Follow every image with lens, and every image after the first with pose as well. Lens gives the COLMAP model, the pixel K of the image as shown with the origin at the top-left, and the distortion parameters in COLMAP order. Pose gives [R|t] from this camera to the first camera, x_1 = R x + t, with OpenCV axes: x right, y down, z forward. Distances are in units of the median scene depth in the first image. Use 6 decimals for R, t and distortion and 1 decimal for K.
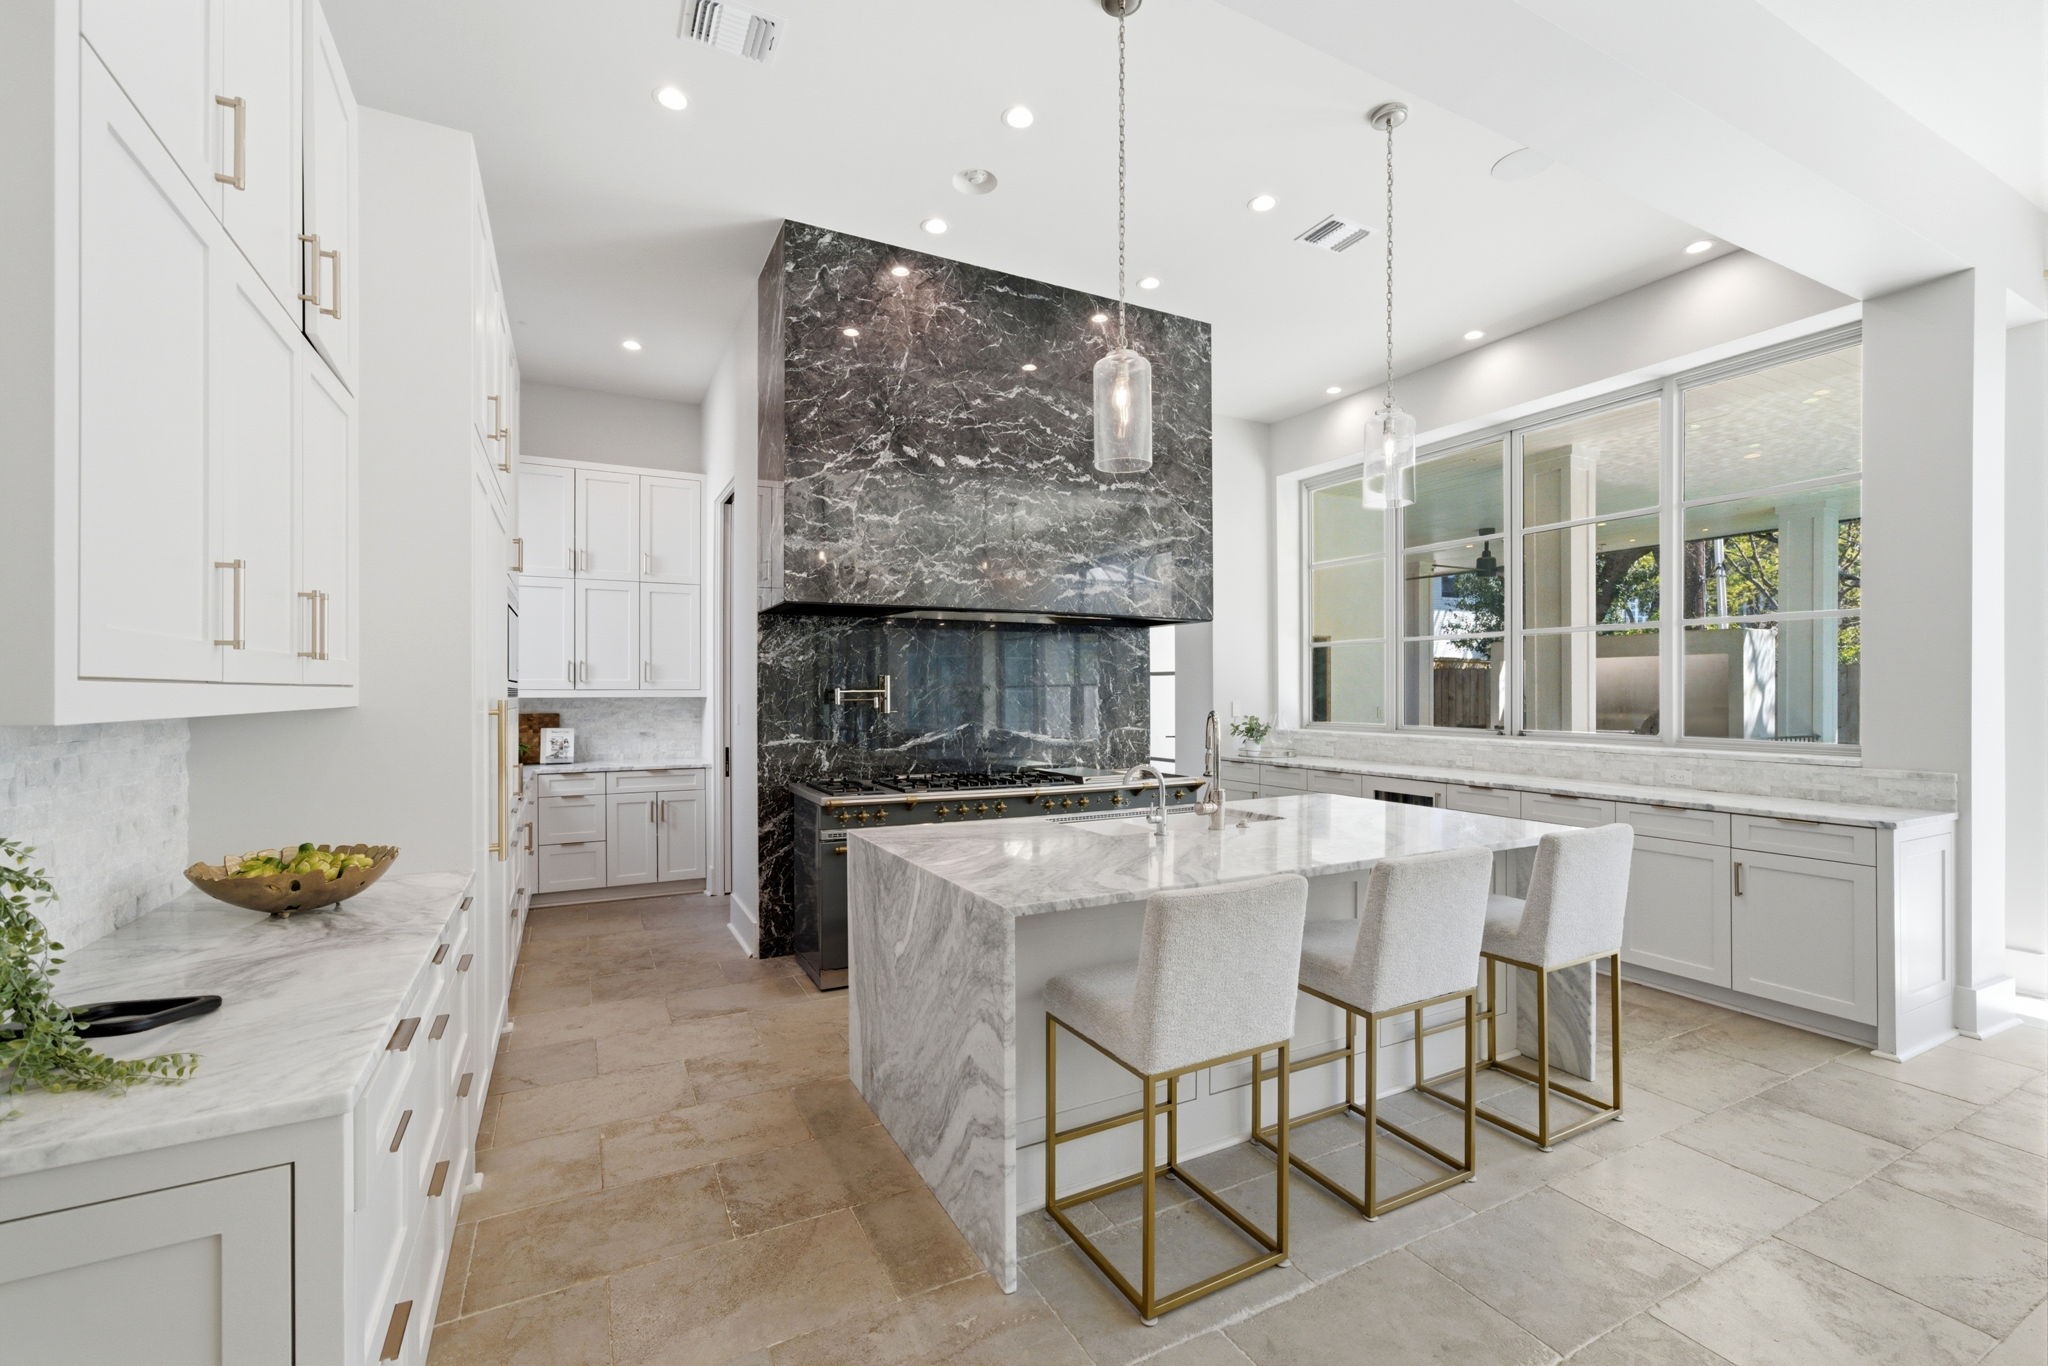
lens RADIAL K [[851.6, 0, 1015.9], [0, 851.6, 691.7], [0, 0, 1]] dist [0.001634, 0.000080]
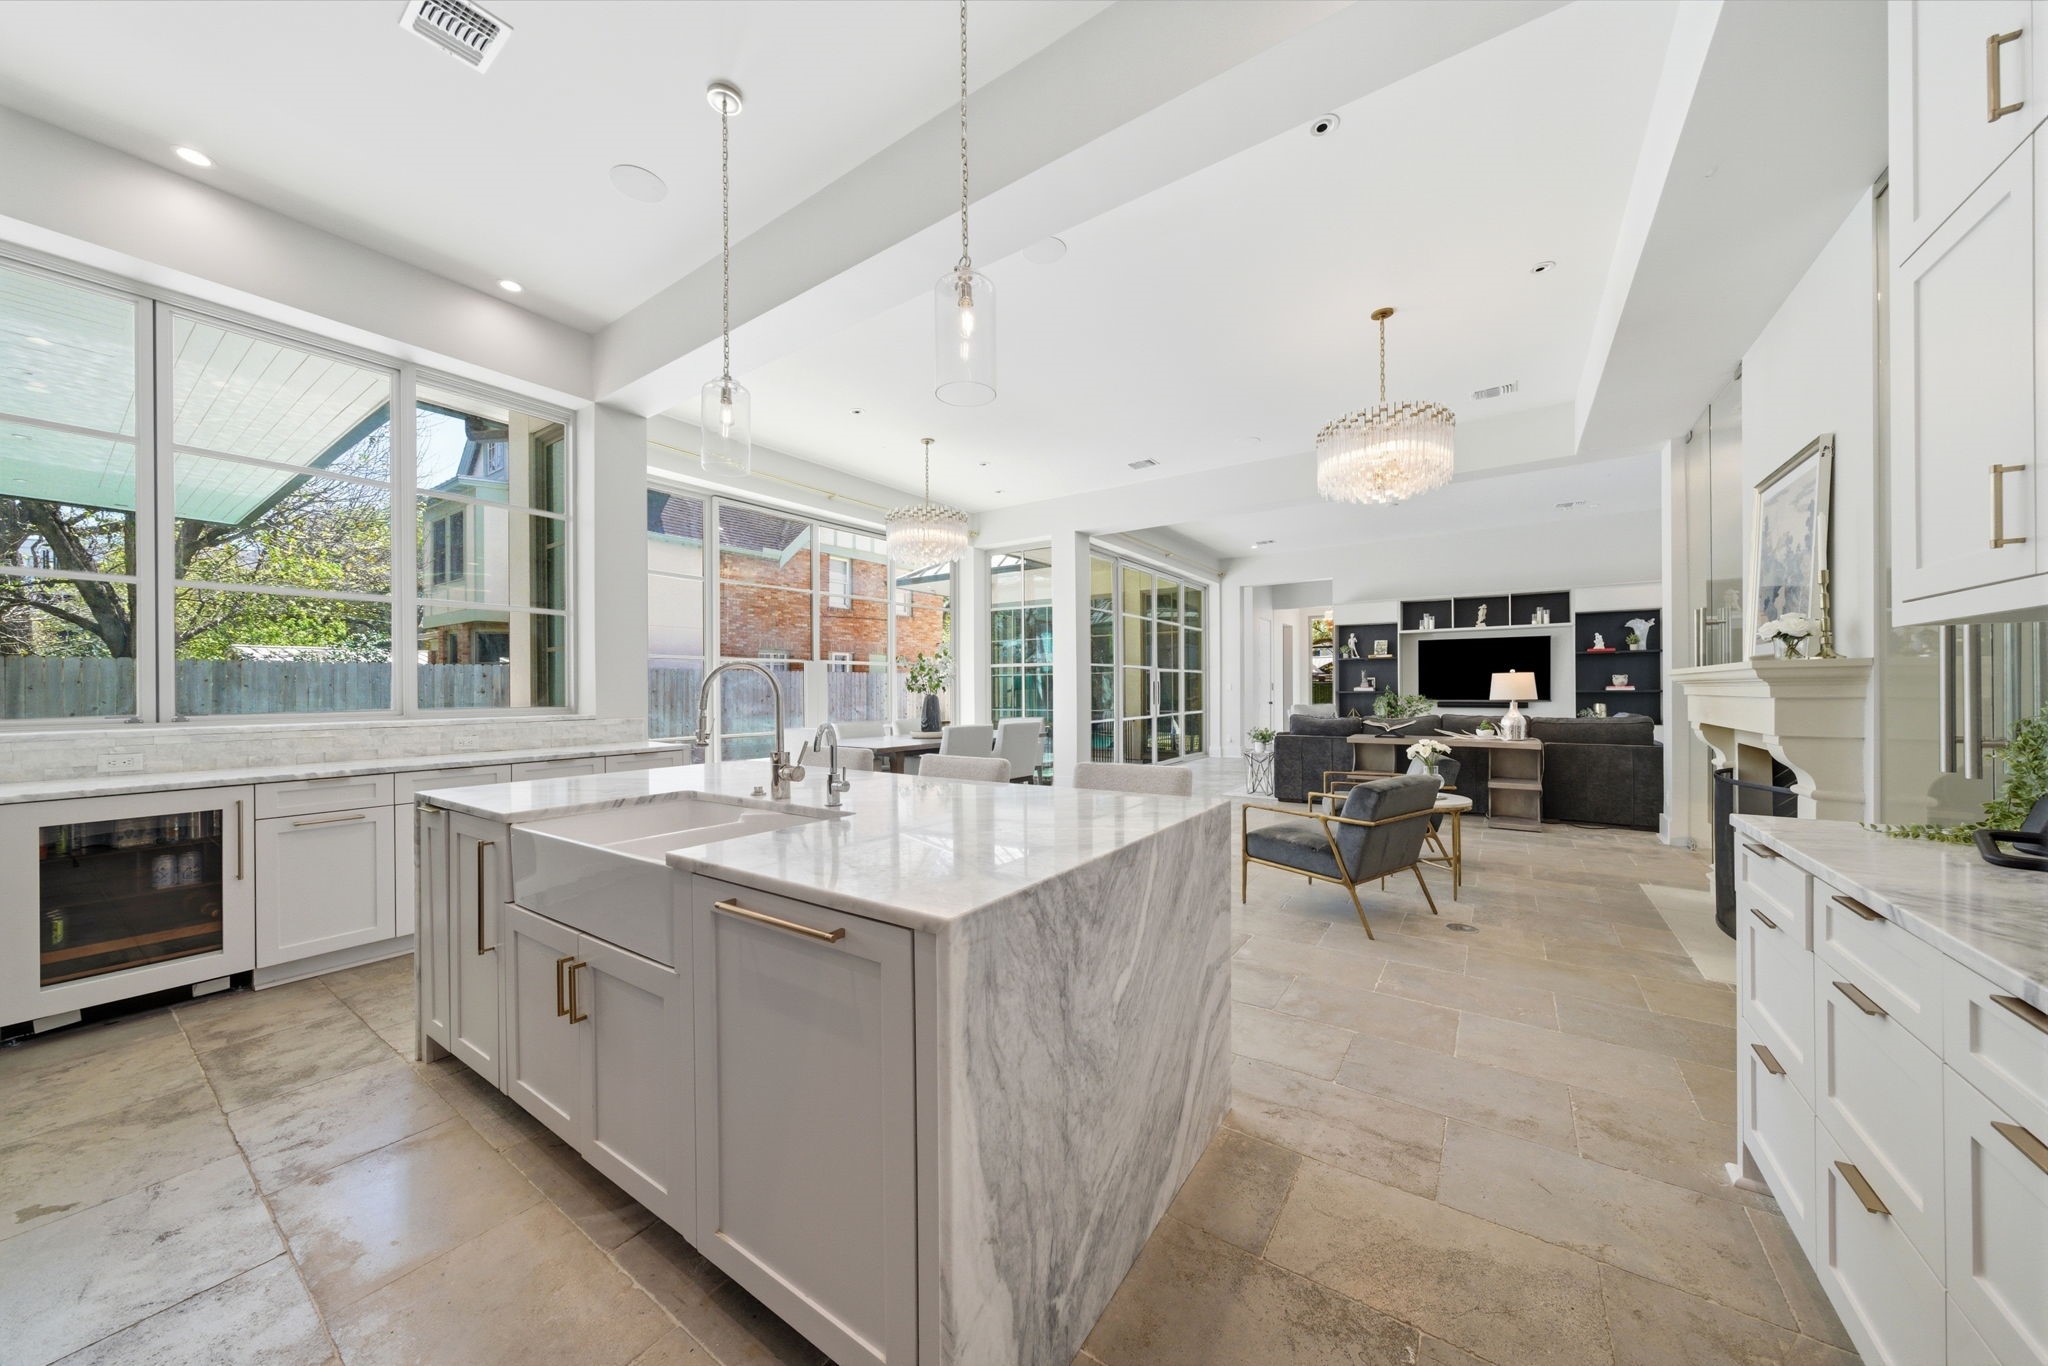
lens RADIAL K [[694.6, 0, 1020.0], [0, 694.6, 687.2], [0, 0, 1]] dist [0.000970, 0.000186]
pose [[-0.471149, 0.006128, 0.882032, -0.347812], [0.010038, 0.999948, -0.001585, 0.036967], [-0.881996, 0.008108, -0.471186, 0.788571]]
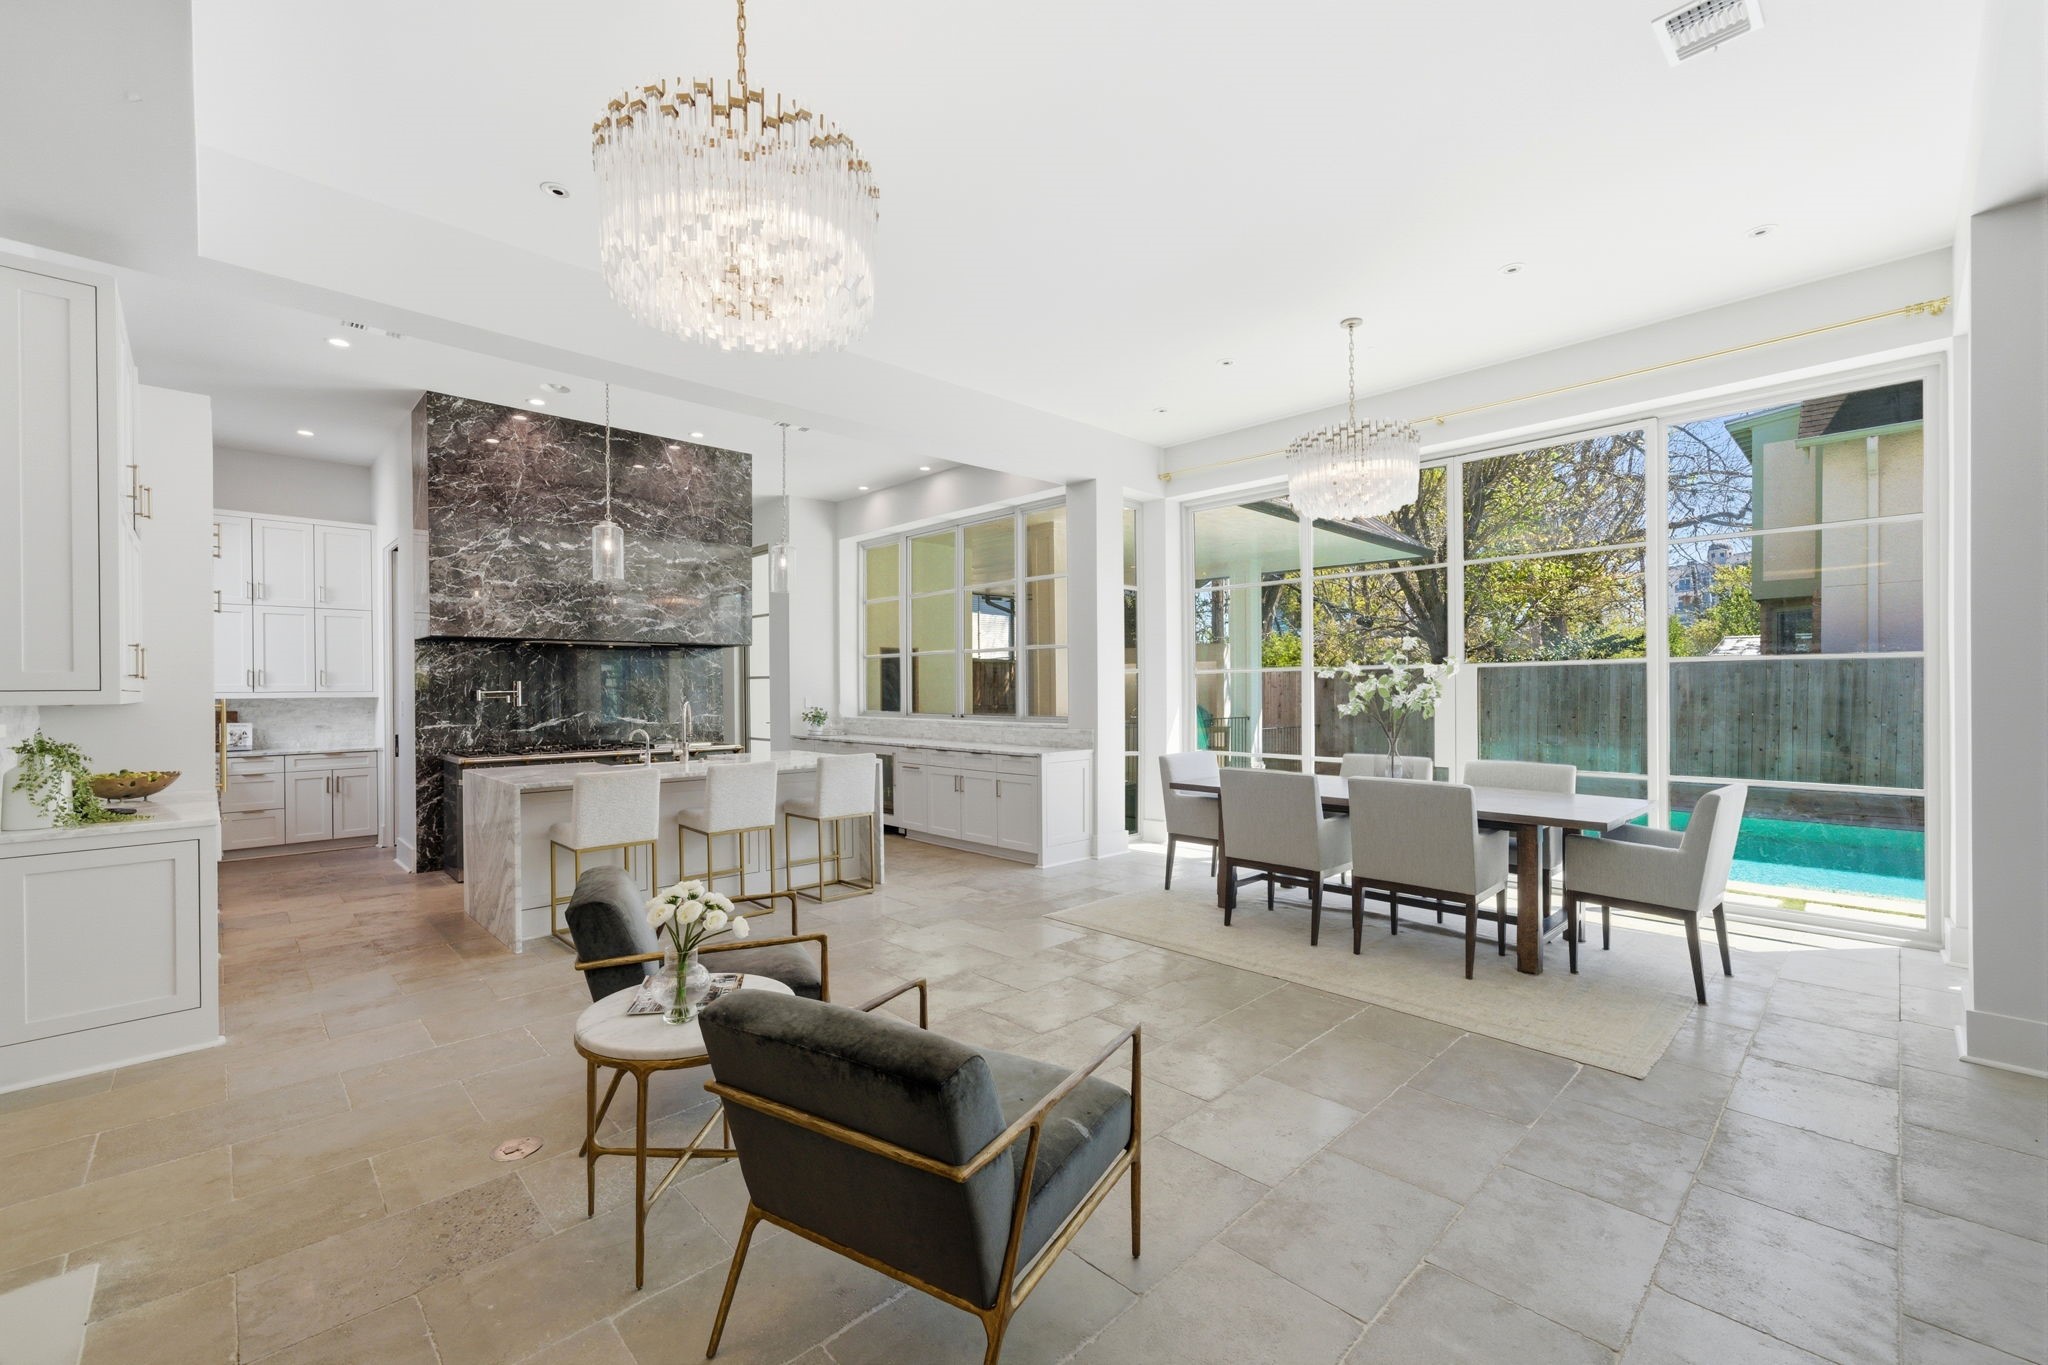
lens RADIAL K [[844.7, 0, 983.4], [0, 844.7, 691.0], [0, 0, 1]] dist [0.015458, 0.026376]
pose [[0.968353, -0.006771, 0.249492, 0.284254], [0.006186, 0.999976, 0.003126, -0.002155], [-0.249507, -0.001483, 0.968372, -0.689056]]
